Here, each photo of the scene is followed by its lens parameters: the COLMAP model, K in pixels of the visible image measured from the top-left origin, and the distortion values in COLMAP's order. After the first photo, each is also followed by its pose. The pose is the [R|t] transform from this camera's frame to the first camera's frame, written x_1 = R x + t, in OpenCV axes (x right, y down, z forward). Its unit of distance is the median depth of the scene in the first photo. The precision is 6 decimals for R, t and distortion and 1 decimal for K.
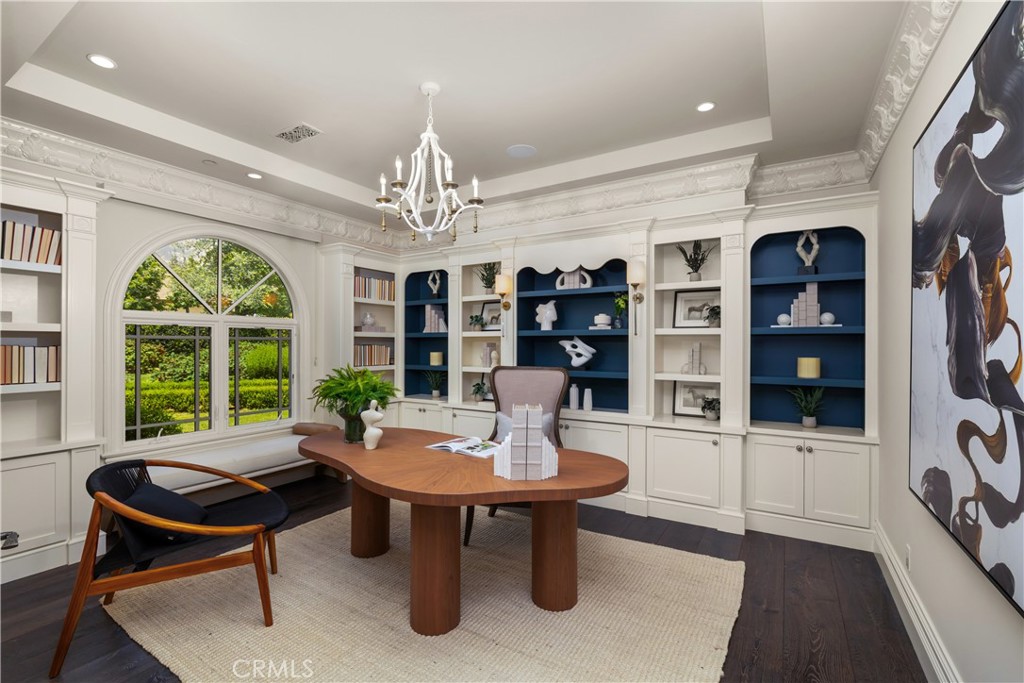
lens RADIAL K [[456.0, 0, 511.8], [0, 456.0, 348.8], [0, 0, 1]] dist [-0.032624, -0.001031]
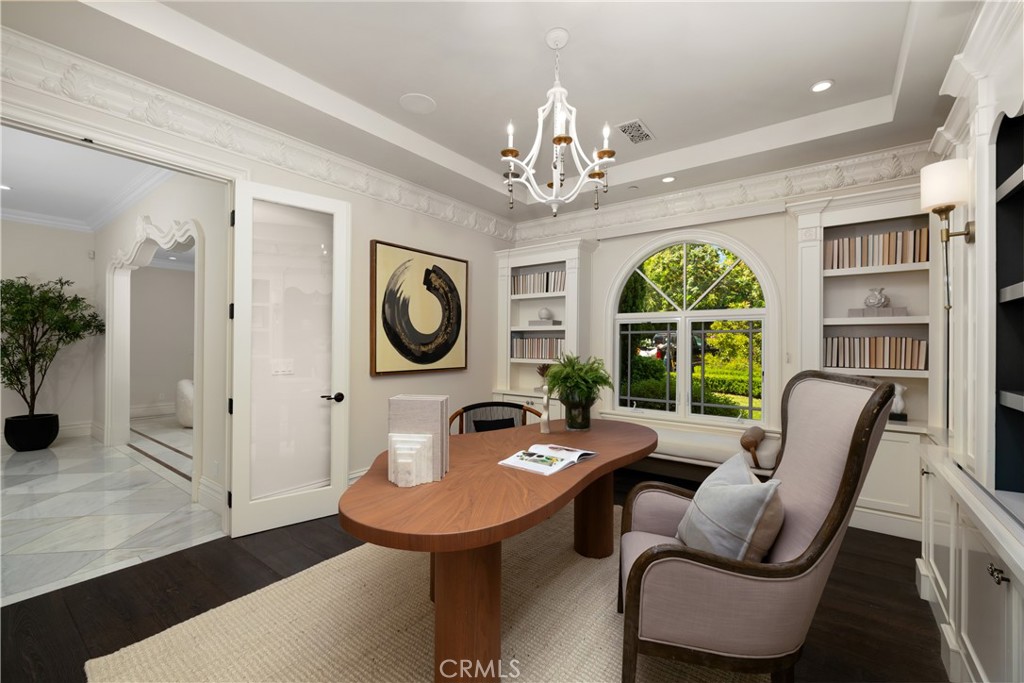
lens RADIAL K [[419.3, 0, 517.0], [0, 419.3, 348.2], [0, 0, 1]] dist [0.007163, 0.000787]
pose [[-0.086607, 0.010682, -0.996185, 0.402438], [-0.010975, 0.999872, 0.011676, 0.009799], [0.996182, 0.011944, -0.086478, 0.625247]]
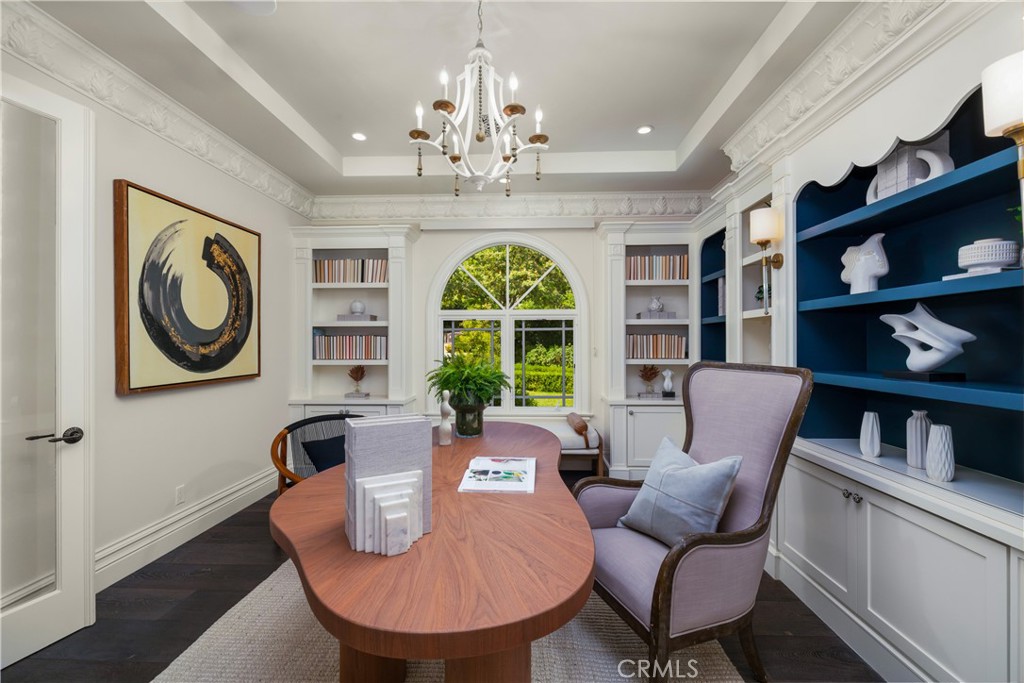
lens RADIAL K [[419.3, 0, 509.1], [0, 419.3, 349.2], [0, 0, 1]] dist [0.007163, 0.000787]
pose [[0.480215, 0.014805, -0.877026, 0.295734], [-0.001810, 0.999872, 0.015888, 0.010987], [0.877149, -0.006042, 0.480180, 0.437007]]
